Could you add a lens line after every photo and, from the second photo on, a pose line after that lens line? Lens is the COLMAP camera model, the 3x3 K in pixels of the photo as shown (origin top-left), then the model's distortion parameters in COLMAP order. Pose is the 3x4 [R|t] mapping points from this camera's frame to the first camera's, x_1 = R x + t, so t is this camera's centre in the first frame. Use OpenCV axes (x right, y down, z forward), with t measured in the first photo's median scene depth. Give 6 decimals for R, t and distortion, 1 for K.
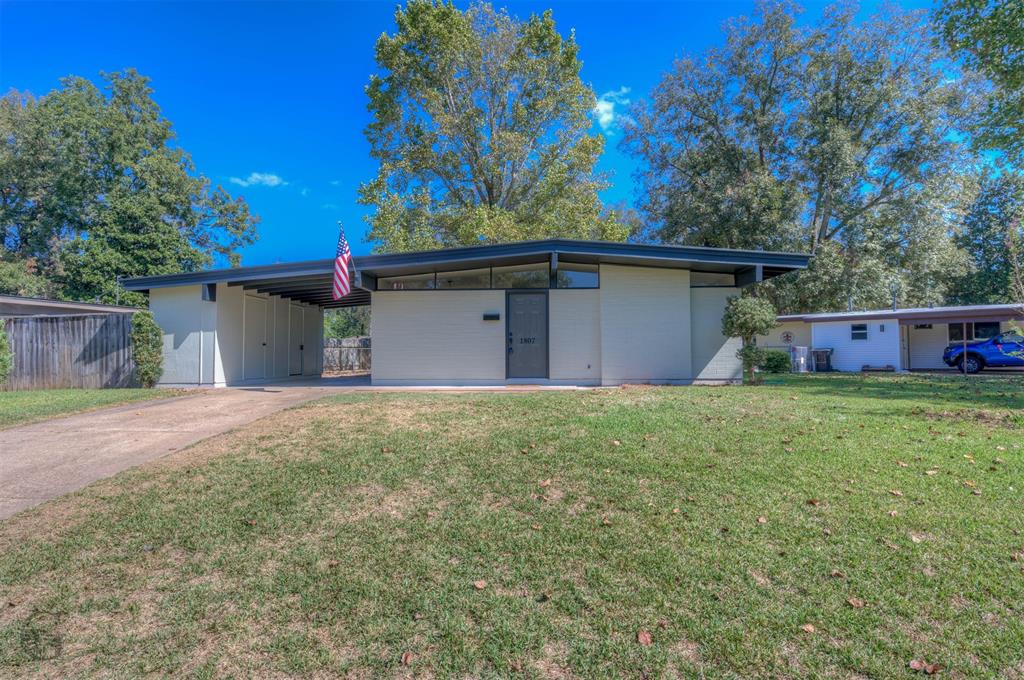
lens RADIAL K [[493.2, 0, 511.0], [0, 493.2, 347.3], [0, 0, 1]] dist [-0.007450, -0.000279]
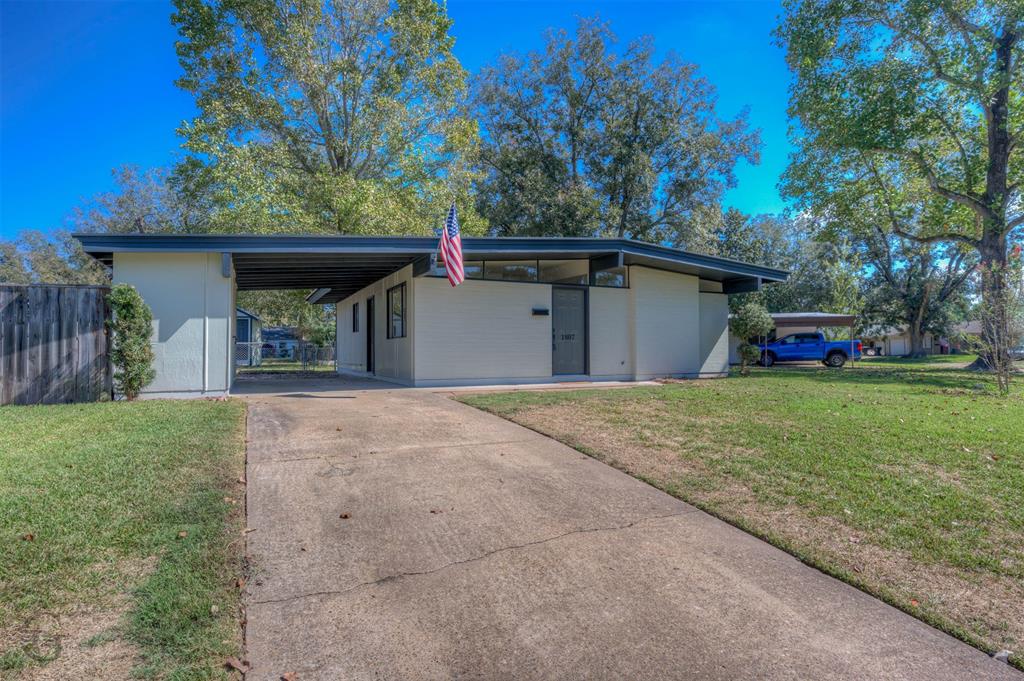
lens RADIAL K [[543.8, 0, 509.7], [0, 543.8, 342.7], [0, 0, 1]] dist [0.014094, -0.000112]
pose [[0.885118, 0.009149, 0.465277, -0.585138], [-0.006715, 0.999954, -0.006888, 0.006375], [-0.465318, 0.002972, 0.885139, 0.089338]]
